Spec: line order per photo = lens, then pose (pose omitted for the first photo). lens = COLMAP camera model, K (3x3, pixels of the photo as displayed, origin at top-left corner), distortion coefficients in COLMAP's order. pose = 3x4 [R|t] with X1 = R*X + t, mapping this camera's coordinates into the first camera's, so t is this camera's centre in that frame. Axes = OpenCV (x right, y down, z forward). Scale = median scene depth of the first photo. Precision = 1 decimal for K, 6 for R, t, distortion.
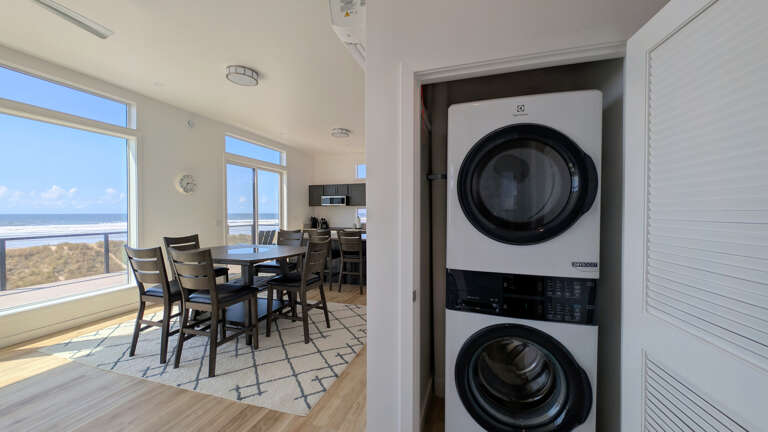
lens RADIAL K [[288.0, 0, 384.0], [0, 288.0, 216.0], [0, 0, 1]] dist [0.000239, -0.000149]
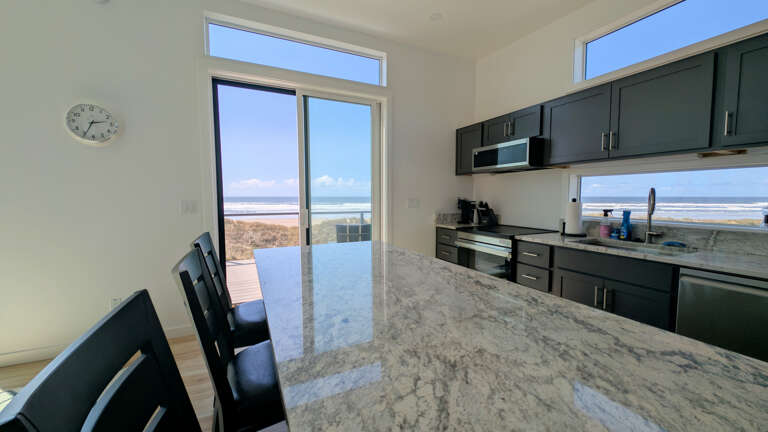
lens RADIAL K [[288.0, 0, 384.0], [0, 288.0, 216.0], [0, 0, 1]] dist [0.000239, -0.000149]
pose [[0.682591, 0.051668, -0.728972, 0.002409], [-0.010604, 0.998093, 0.060814, 0.004527], [0.730724, -0.033781, 0.681837, 0.675815]]
